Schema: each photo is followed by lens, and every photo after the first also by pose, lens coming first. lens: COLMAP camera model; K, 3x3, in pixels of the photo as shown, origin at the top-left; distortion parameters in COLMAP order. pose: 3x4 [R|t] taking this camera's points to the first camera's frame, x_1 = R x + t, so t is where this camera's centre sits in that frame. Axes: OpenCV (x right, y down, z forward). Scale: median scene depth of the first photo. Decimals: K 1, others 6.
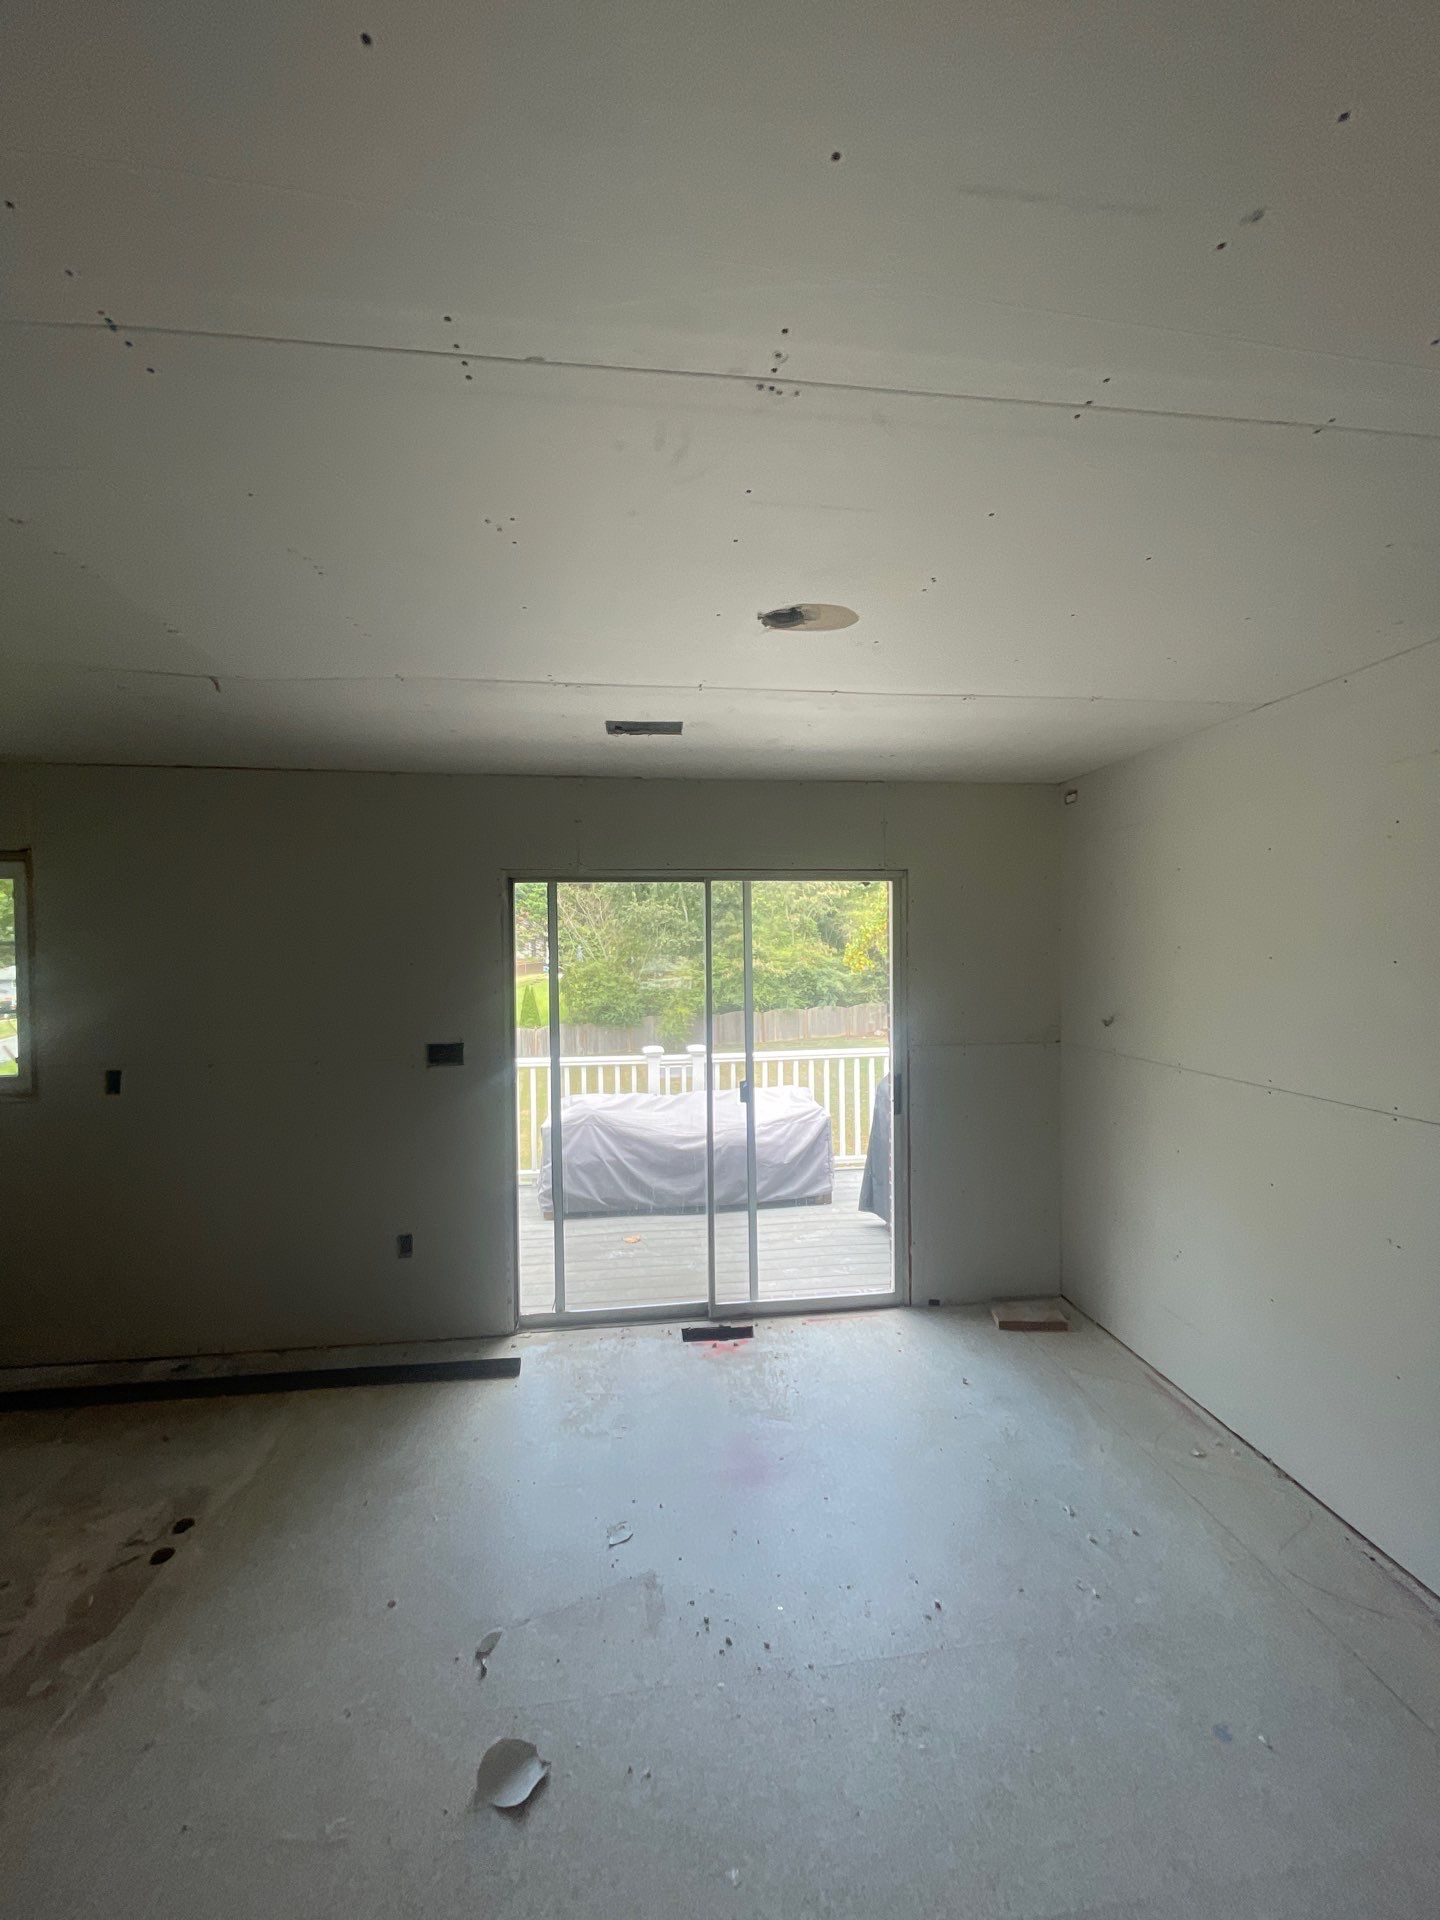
lens RADIAL K [[784.5, 0, 722.3], [0, 784.5, 959.8], [0, 0, 1]] dist [-0.003141, 0.000862]
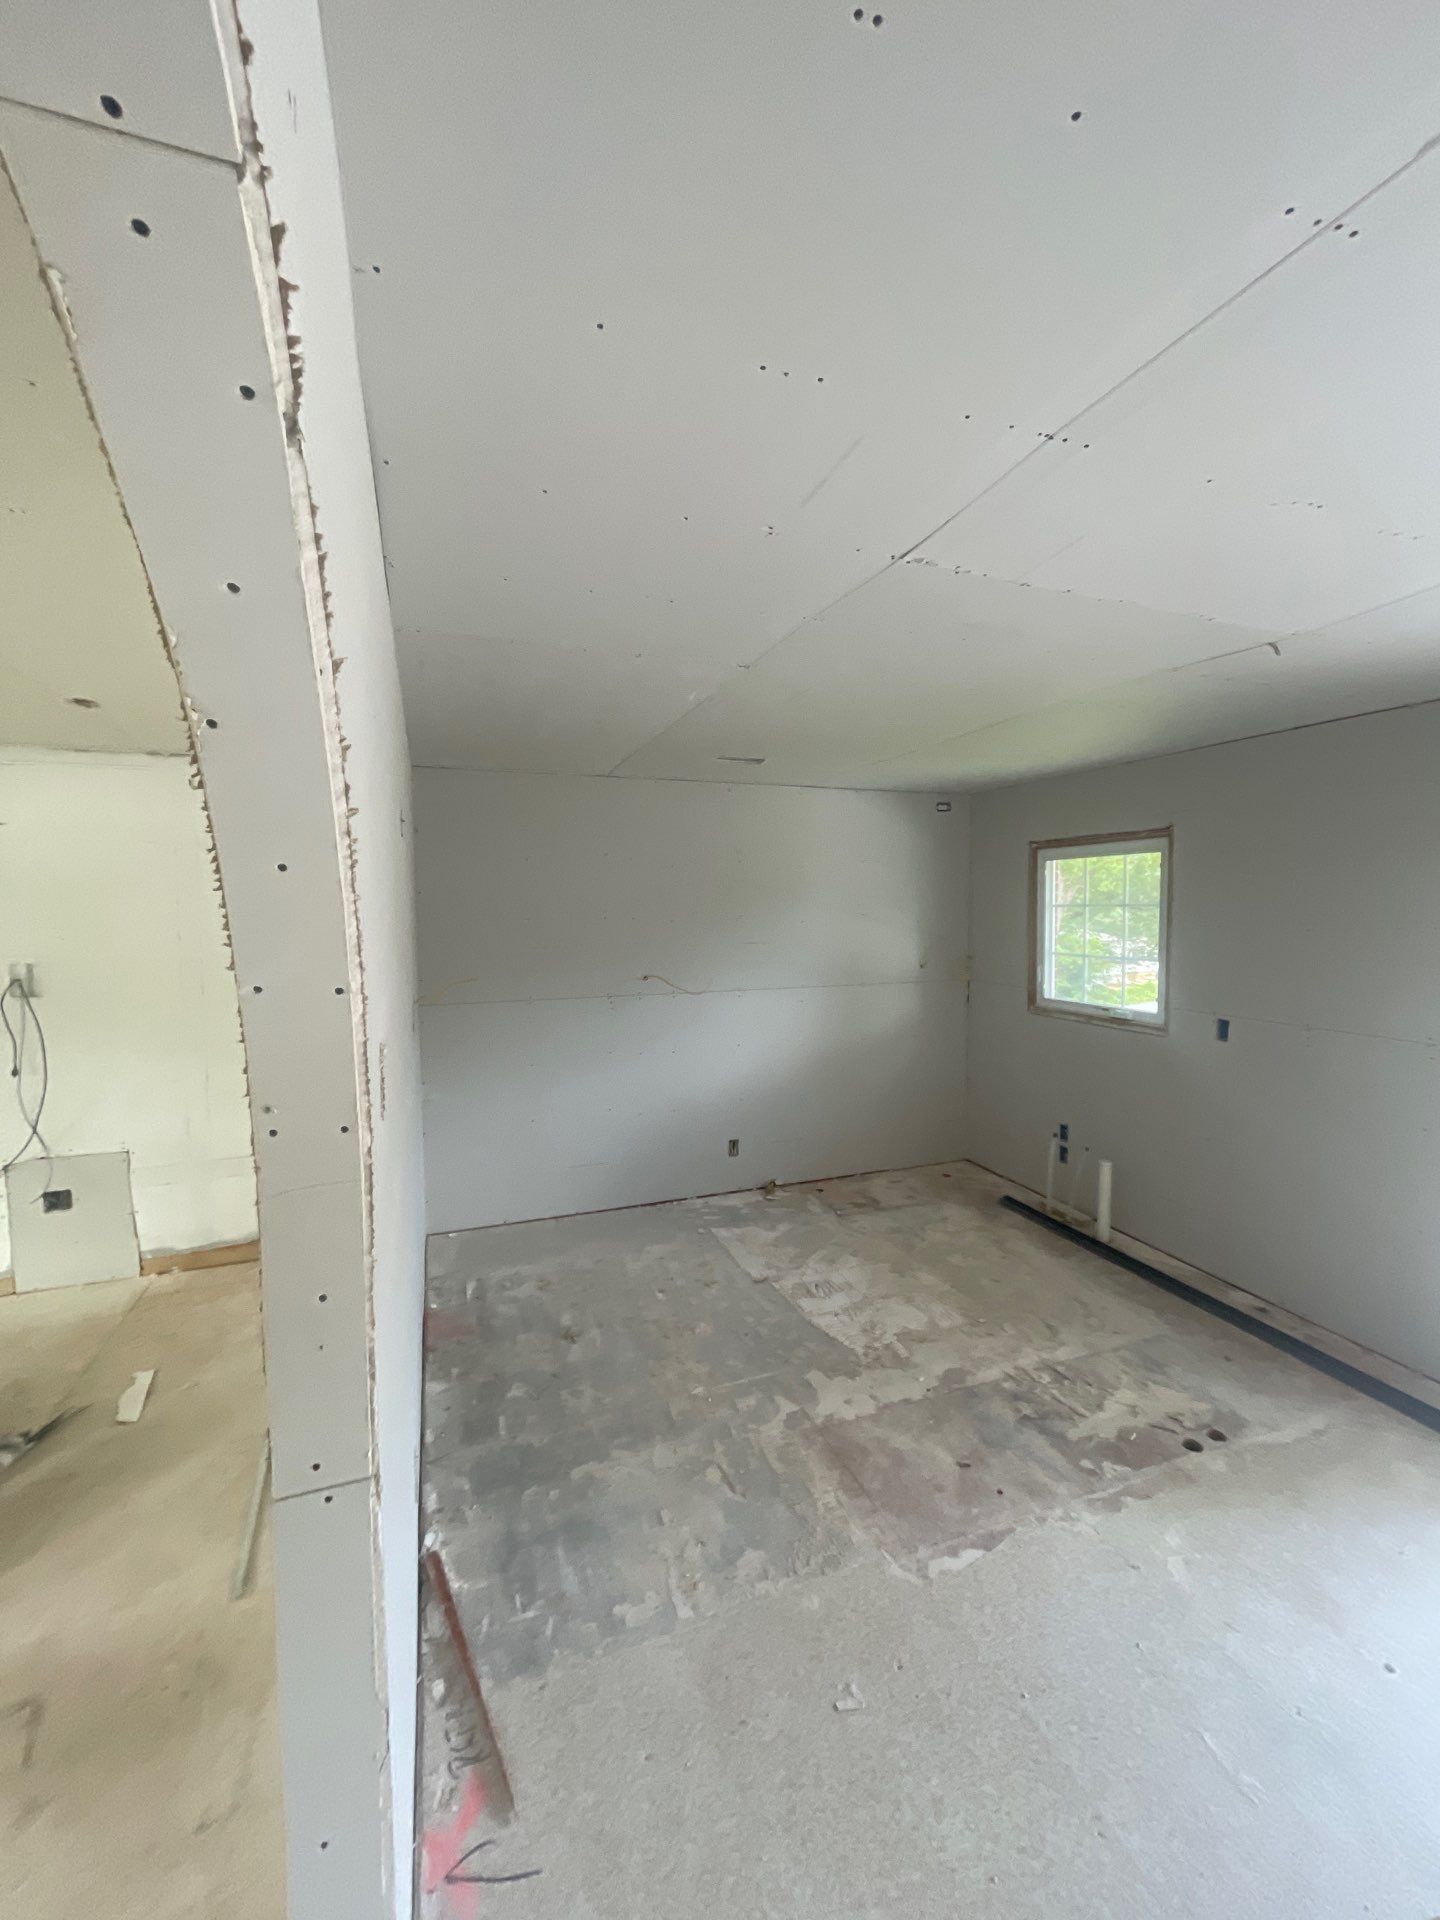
lens RADIAL K [[784.5, 0, 719.3], [0, 784.5, 962.0], [0, 0, 1]] dist [-0.003141, 0.000862]
pose [[0.223340, 0.071284, -0.972131, 0.179936], [-0.017513, 0.997455, 0.069117, -0.006114], [0.974583, 0.001589, 0.224020, 0.069980]]
